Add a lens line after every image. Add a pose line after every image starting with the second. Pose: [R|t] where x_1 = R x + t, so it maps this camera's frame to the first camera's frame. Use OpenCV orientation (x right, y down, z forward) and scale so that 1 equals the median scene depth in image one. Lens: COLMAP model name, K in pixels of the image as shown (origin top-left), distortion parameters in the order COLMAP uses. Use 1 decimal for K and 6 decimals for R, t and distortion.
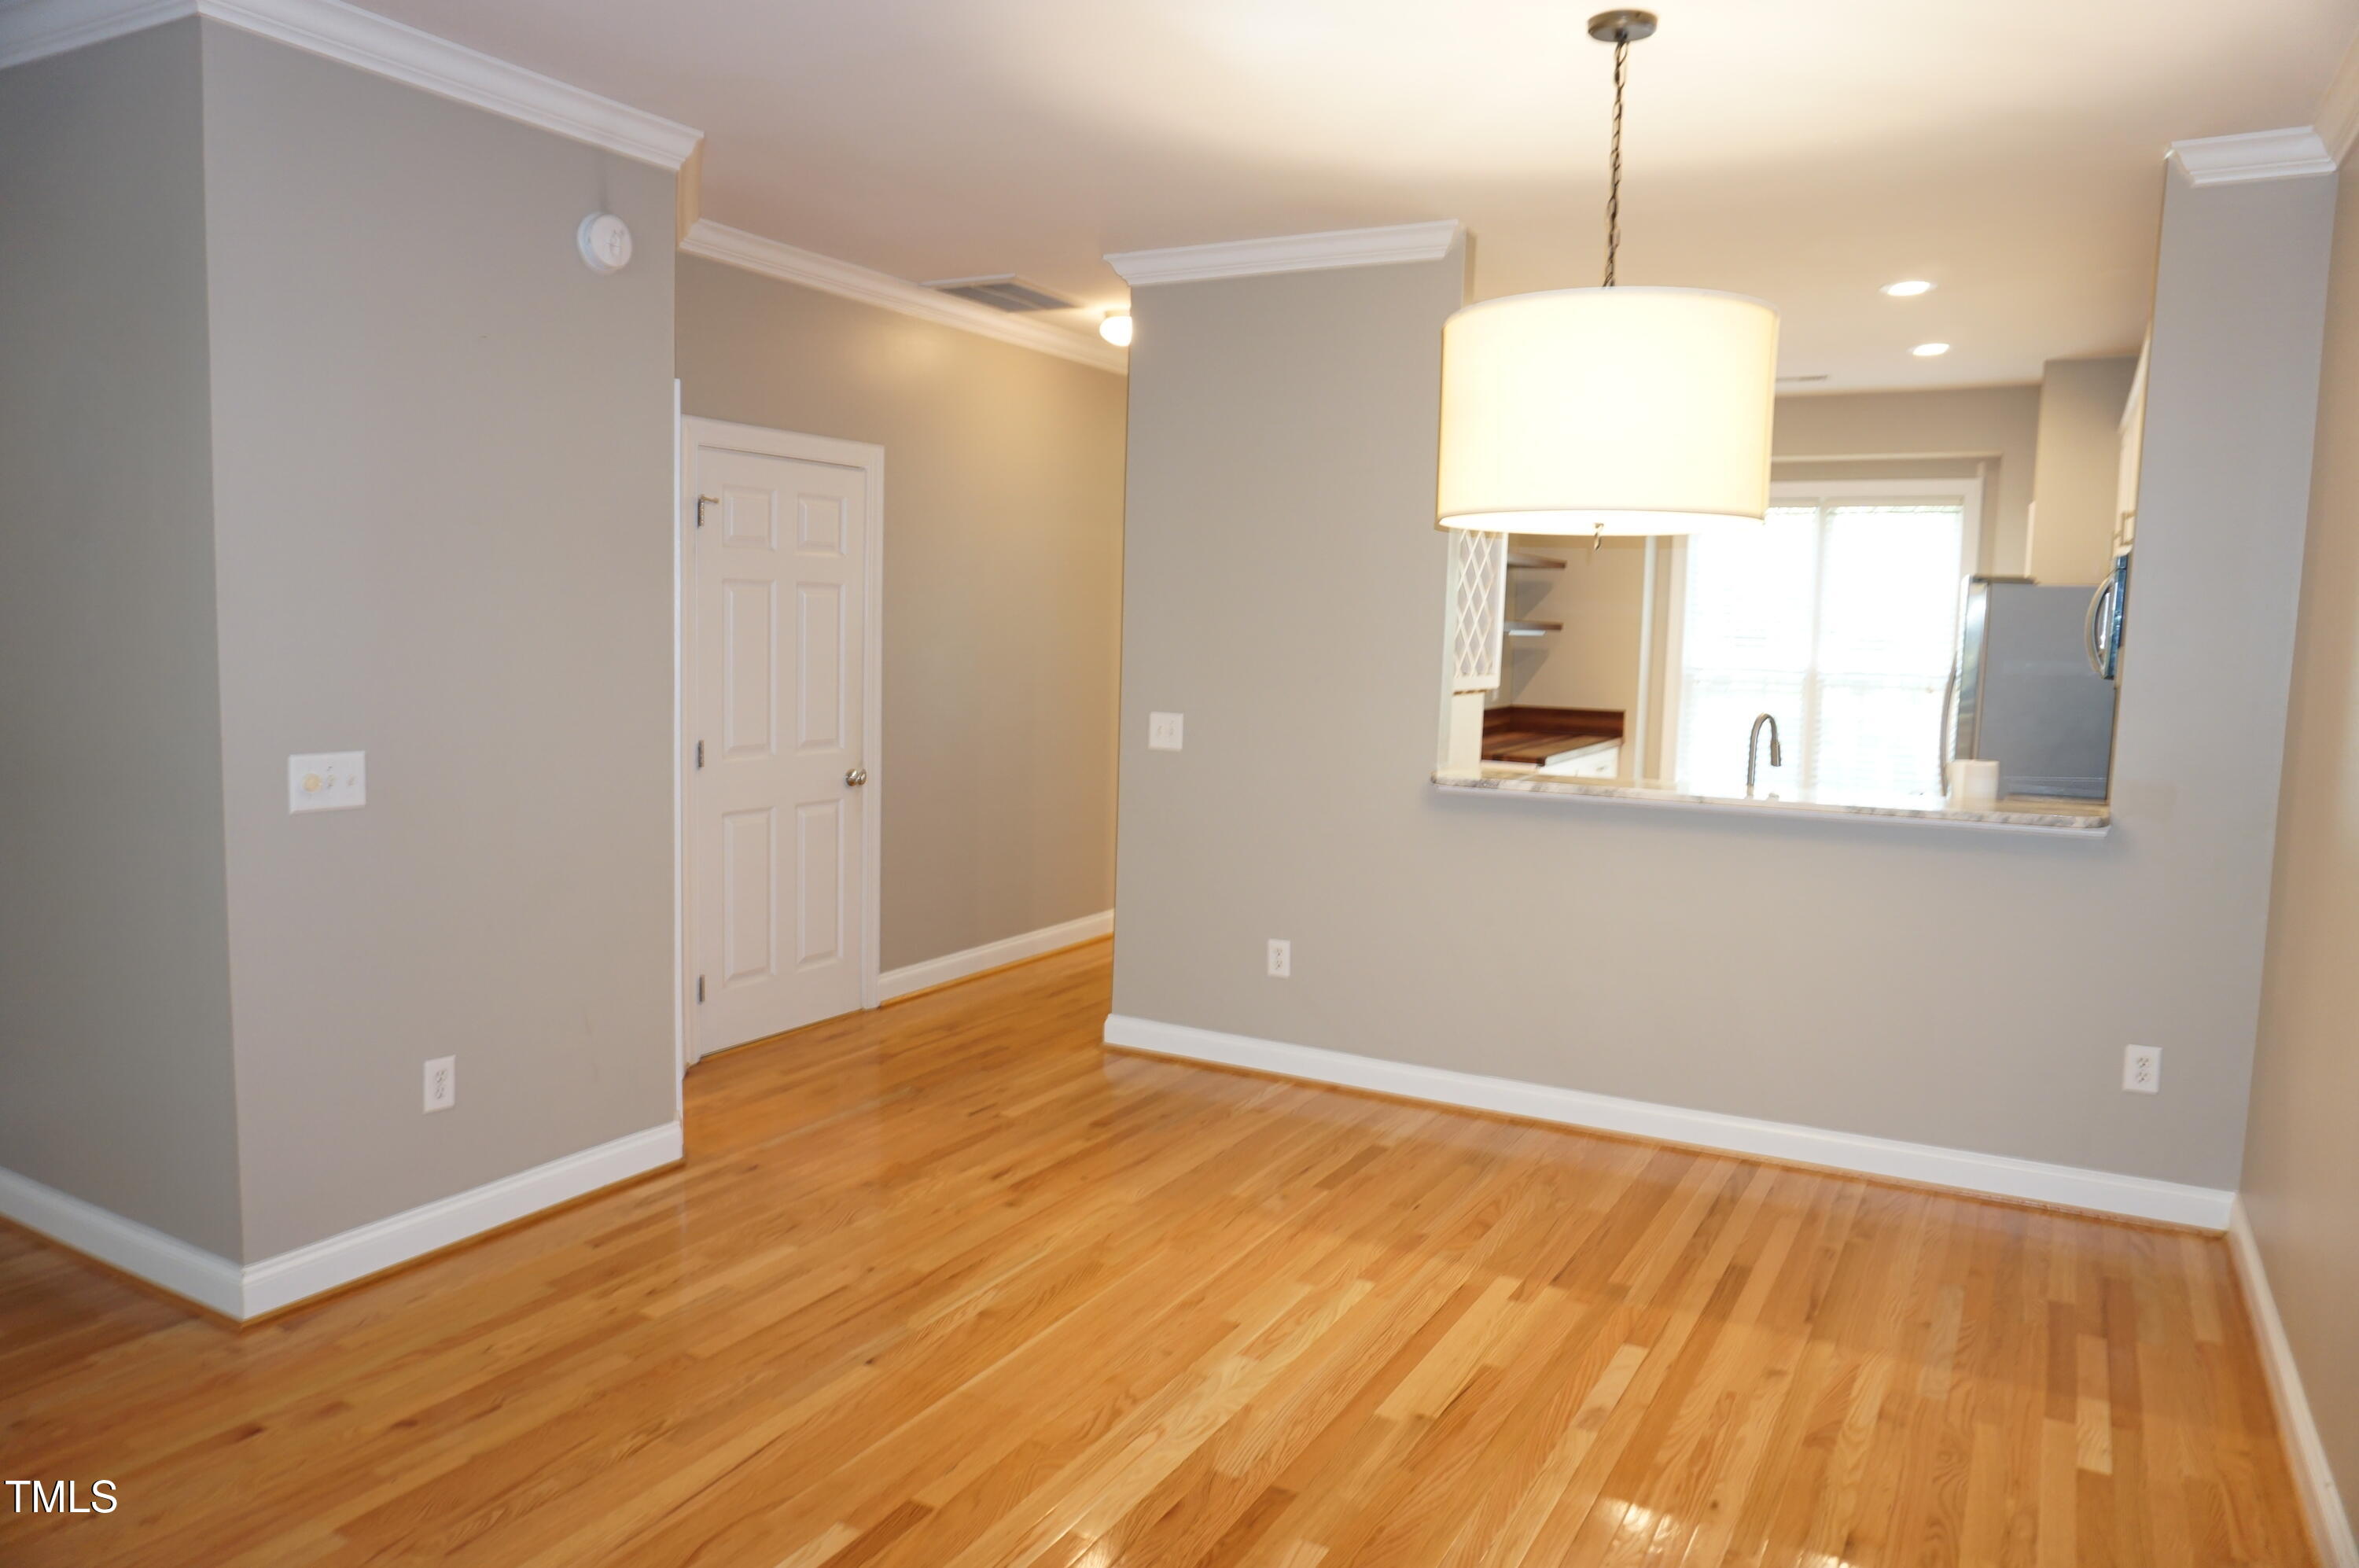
lens RADIAL K [[1562.2, 0, 1162.5], [0, 1562.2, 788.7], [0, 0, 1]] dist [-0.053516, 0.033976]
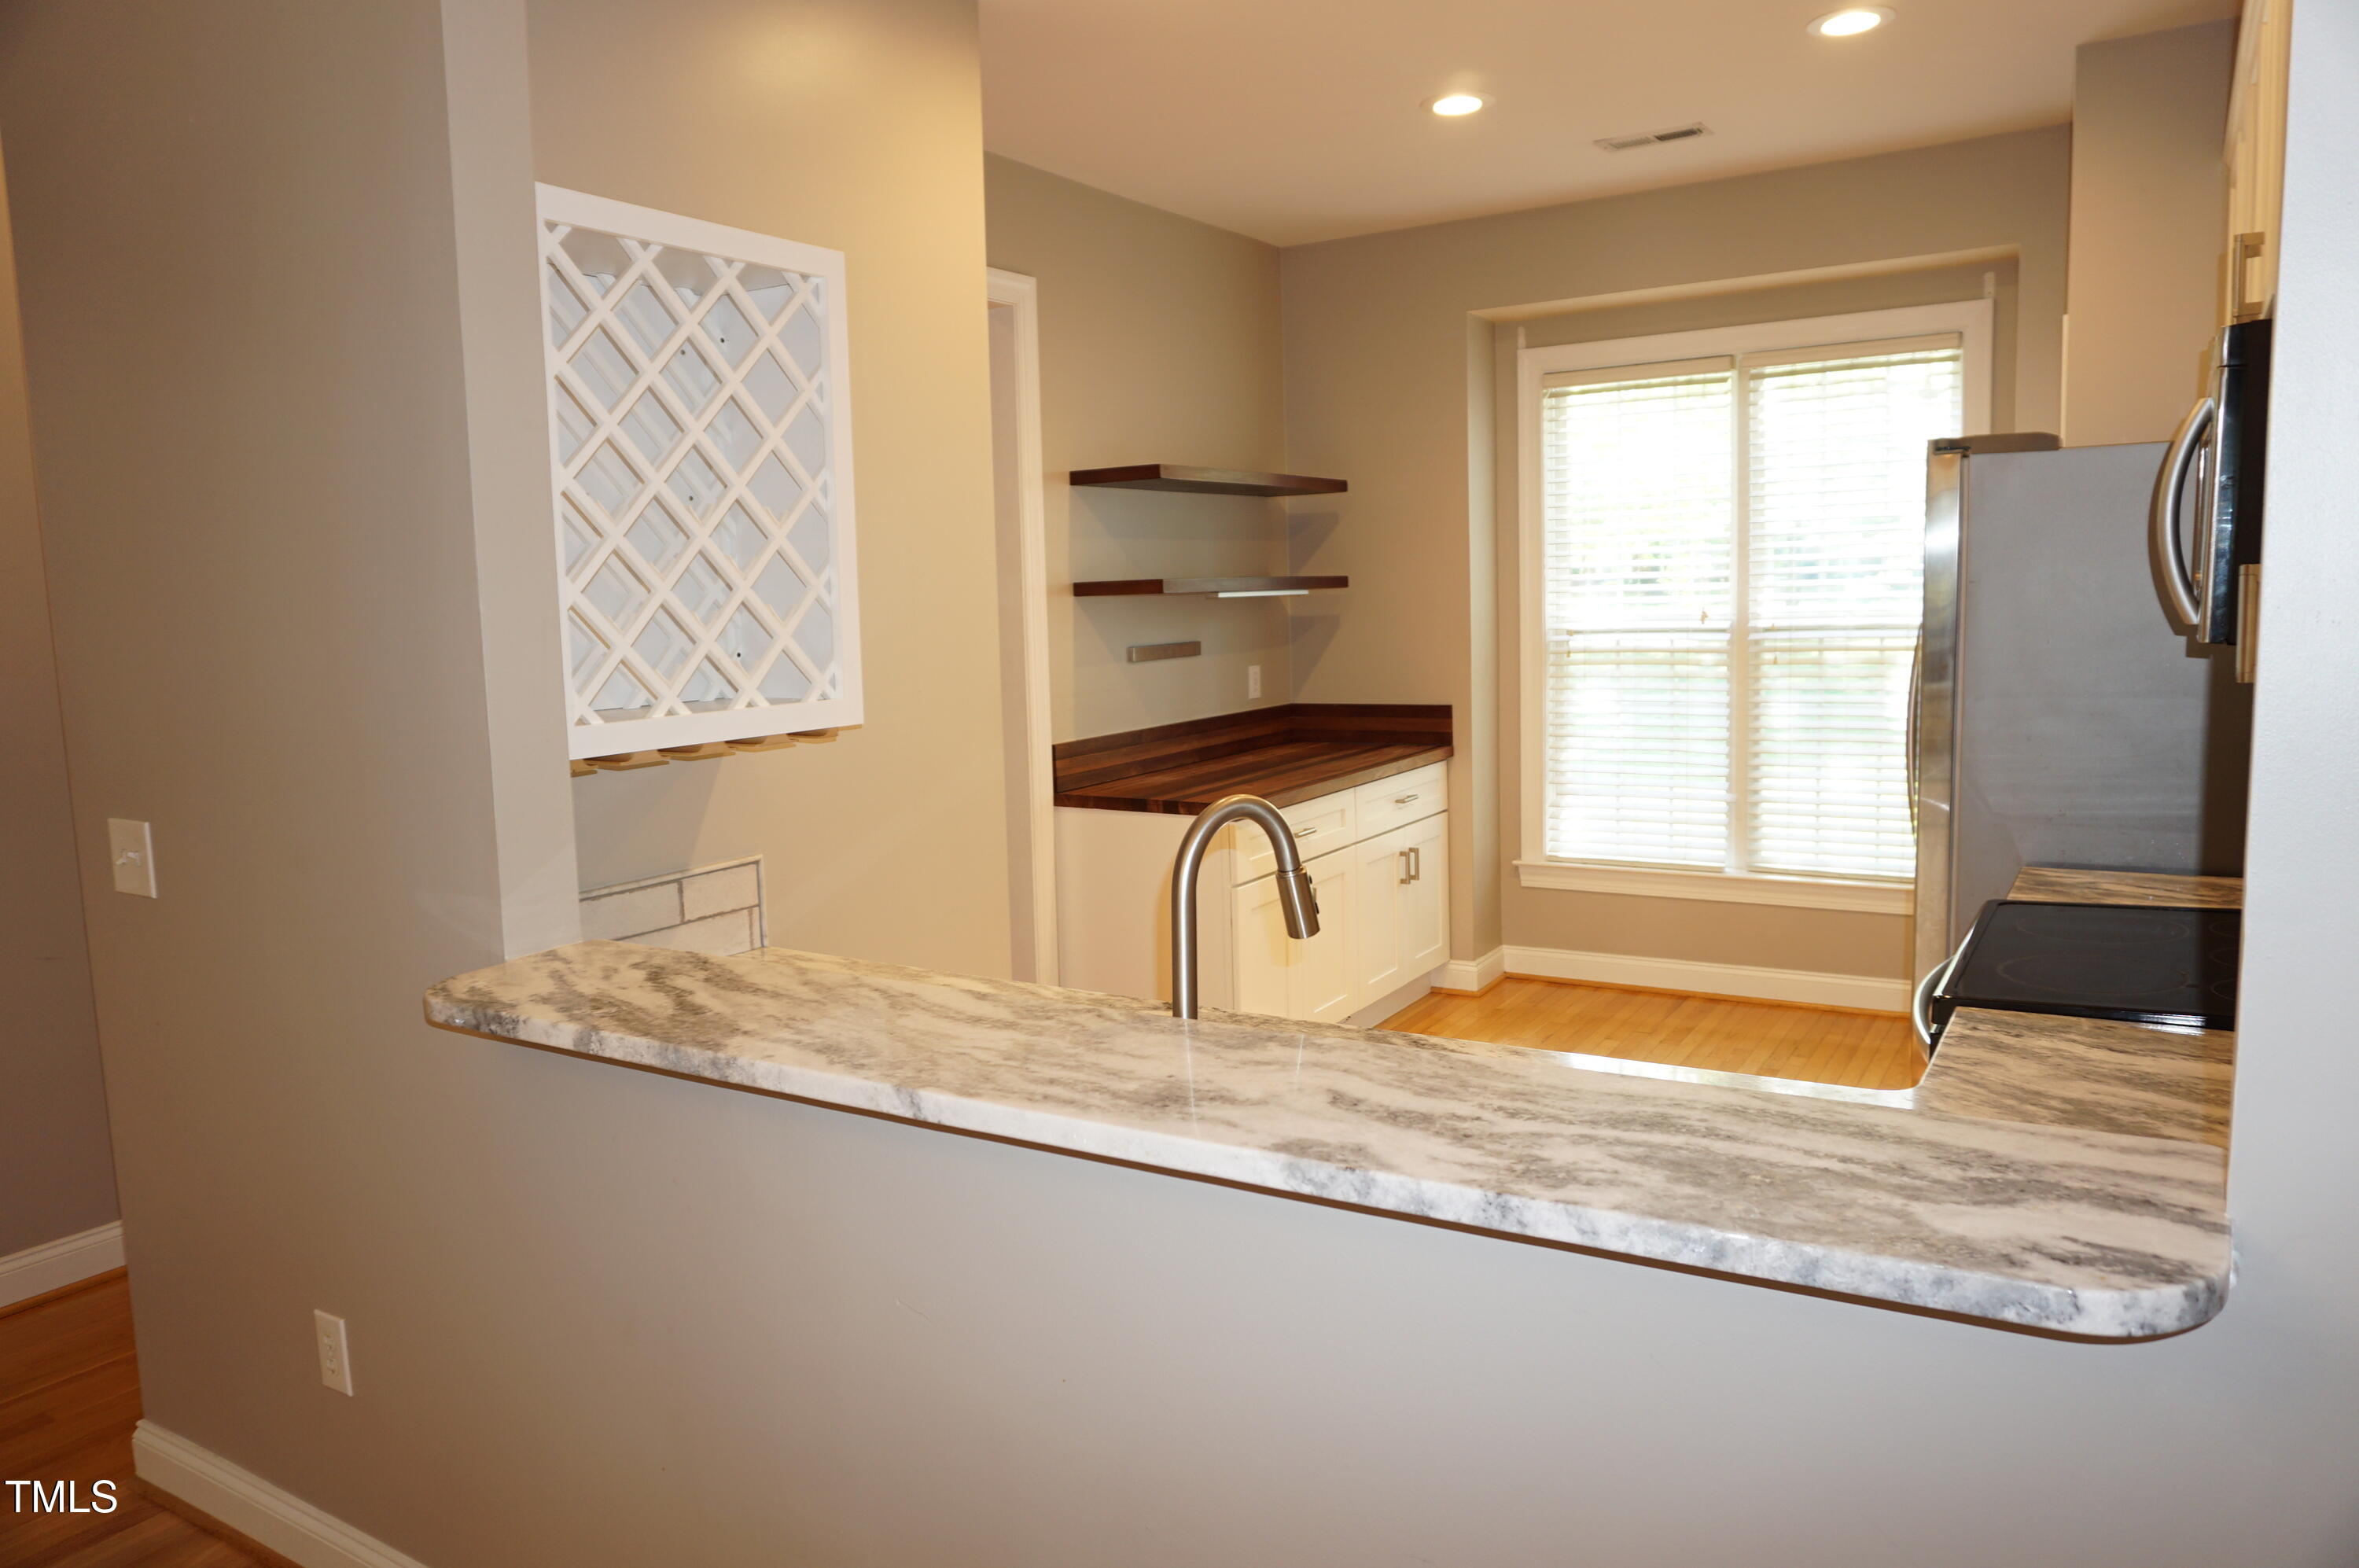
lens RADIAL K [[1562.2, 0, 1178.6], [0, 1562.2, 794.0], [0, 0, 1]] dist [-0.053516, 0.033976]
pose [[0.997733, -0.048677, -0.046461, 0.227490], [0.049579, 0.998600, 0.018454, -0.032939], [0.045498, -0.020715, 0.998750, 0.370418]]
